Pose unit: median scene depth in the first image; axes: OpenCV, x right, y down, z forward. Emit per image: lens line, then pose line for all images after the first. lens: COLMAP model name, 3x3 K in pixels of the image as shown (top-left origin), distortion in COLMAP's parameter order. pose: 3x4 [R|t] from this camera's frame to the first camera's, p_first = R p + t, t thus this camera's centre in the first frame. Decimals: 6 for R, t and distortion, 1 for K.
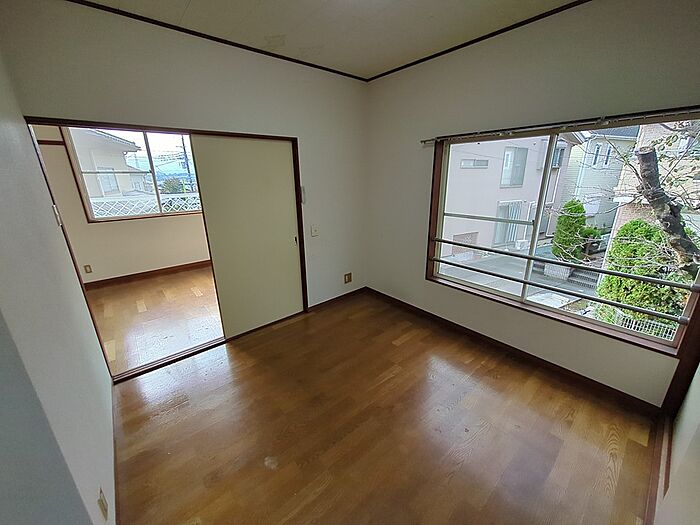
lens RADIAL K [[276.3, 0, 348.2], [0, 276.3, 261.8], [0, 0, 1]] dist [0.001203, 0.000607]
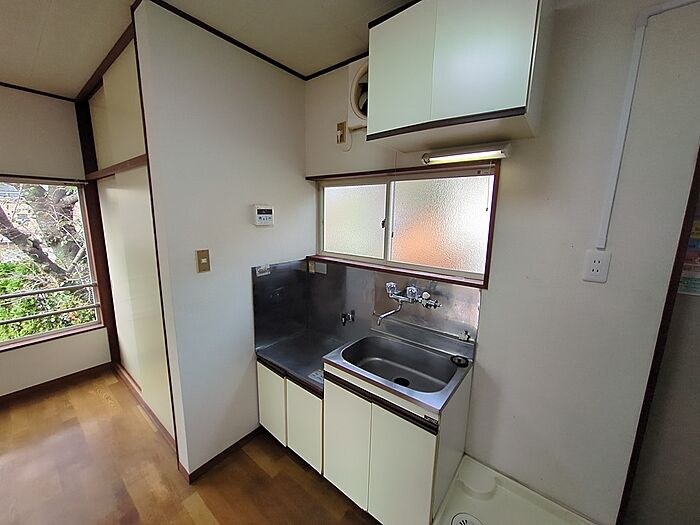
lens RADIAL K [[276.3, 0, 348.2], [0, 276.3, 261.8], [0, 0, 1]] dist [0.001203, 0.000607]
pose [[-0.190558, -0.156683, 0.969091, -0.511847], [0.283330, 0.936392, 0.207109, 0.046480], [-0.939900, 0.314039, -0.134044, -0.214035]]
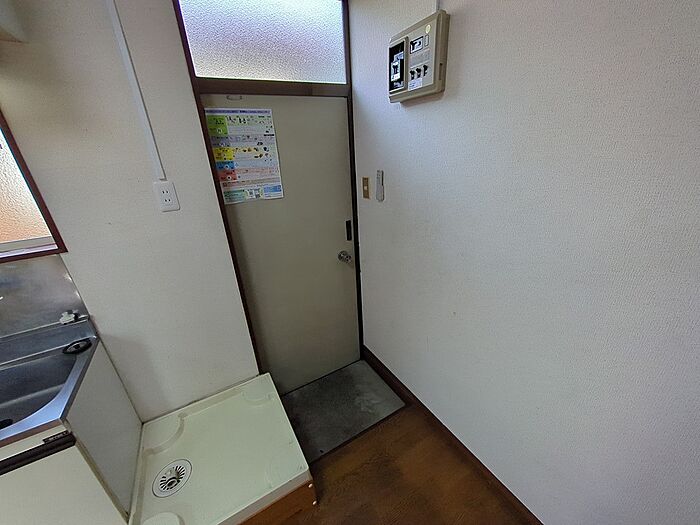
lens RADIAL K [[276.3, 0, 348.2], [0, 276.3, 261.8], [0, 0, 1]] dist [0.001203, 0.000607]
pose [[-0.980056, -0.001462, 0.198718, -0.579418], [0.127493, 0.762428, 0.634389, 0.087143], [-0.152436, 0.647072, -0.747035, -0.269871]]
